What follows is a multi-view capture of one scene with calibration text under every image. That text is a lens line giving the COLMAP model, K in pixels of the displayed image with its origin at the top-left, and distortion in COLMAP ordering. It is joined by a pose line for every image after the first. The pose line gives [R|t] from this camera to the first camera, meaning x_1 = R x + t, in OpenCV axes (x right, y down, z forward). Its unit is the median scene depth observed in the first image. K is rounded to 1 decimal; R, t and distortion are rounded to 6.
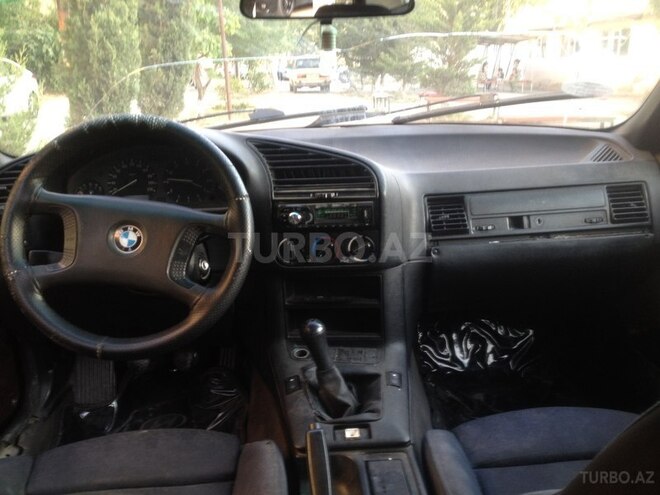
lens RADIAL K [[624.5, 0, 329.7], [0, 624.5, 270.9], [0, 0, 1]] dist [0.195922, -0.464360]
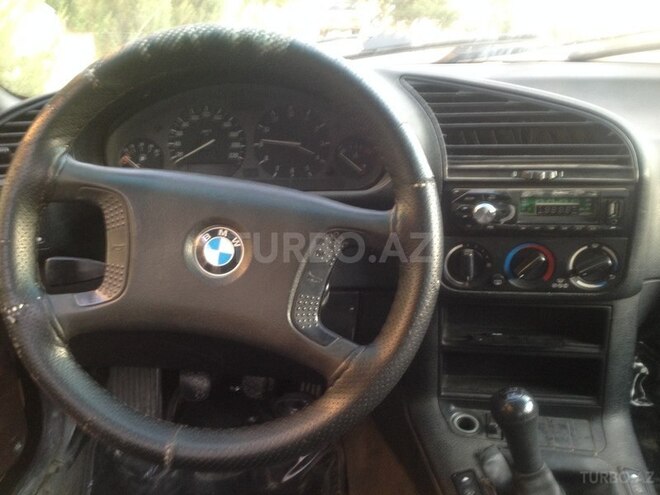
lens RADIAL K [[624.5, 0, 329.7], [0, 624.5, 270.9], [0, 0, 1]] dist [0.195922, -0.464360]
pose [[0.999132, 0.032297, -0.026314, -0.184253], [-0.030216, 0.996653, 0.075965, -0.070989], [0.028679, -0.075104, 0.996763, 0.400148]]
